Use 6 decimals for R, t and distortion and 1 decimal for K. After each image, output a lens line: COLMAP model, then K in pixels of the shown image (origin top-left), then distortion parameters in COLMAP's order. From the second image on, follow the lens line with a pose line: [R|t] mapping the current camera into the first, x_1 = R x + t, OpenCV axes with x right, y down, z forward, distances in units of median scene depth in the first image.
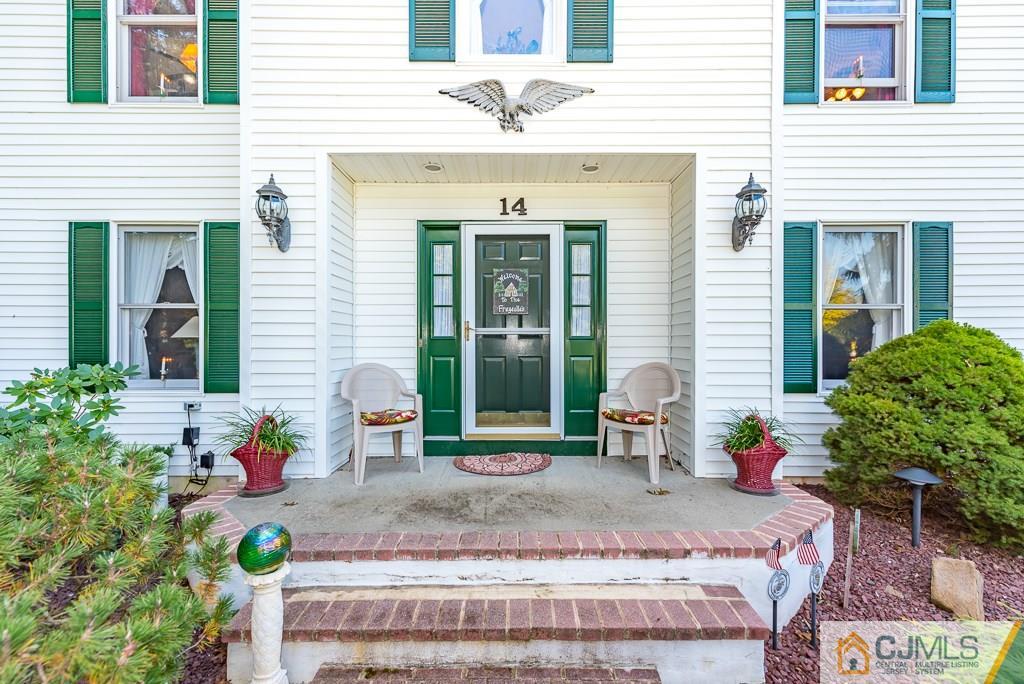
lens RADIAL K [[407.3, 0, 497.8], [0, 407.3, 341.1], [0, 0, 1]] dist [-0.000461, -0.000038]
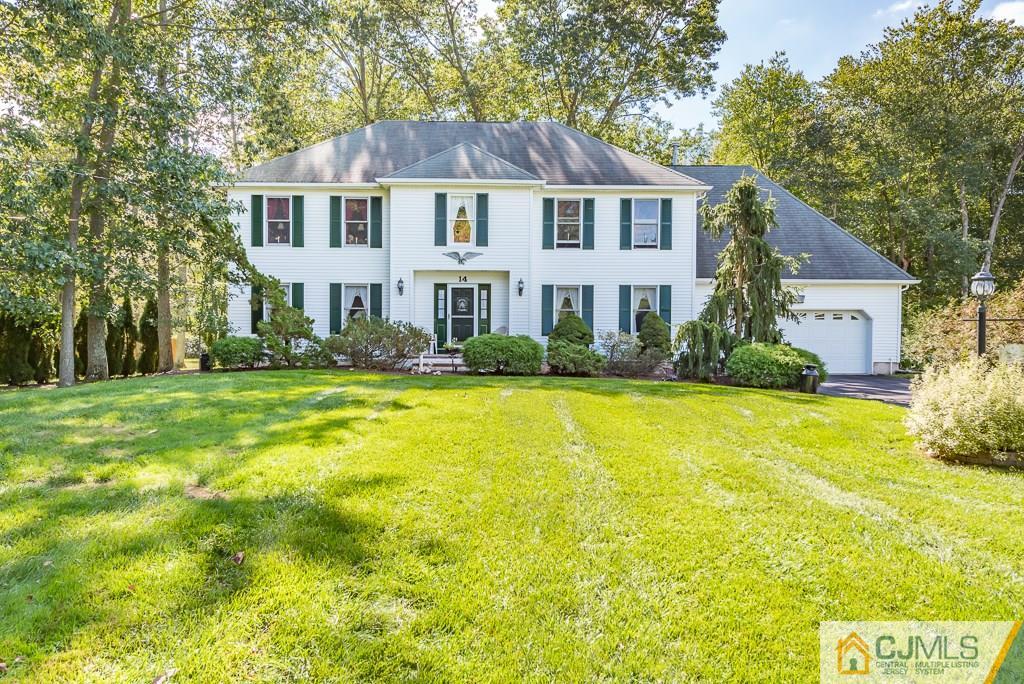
lens RADIAL K [[1185.4, 0, 512.0], [0, 1185.4, 342.0], [0, 0, 1]] dist [-0.011122, -0.003686]
pose [[0.999986, 0.004993, 0.001692, 0.424767], [-0.005018, 0.999866, 0.015567, 0.028859], [-0.001614, -0.015575, 0.999877, -8.690257]]
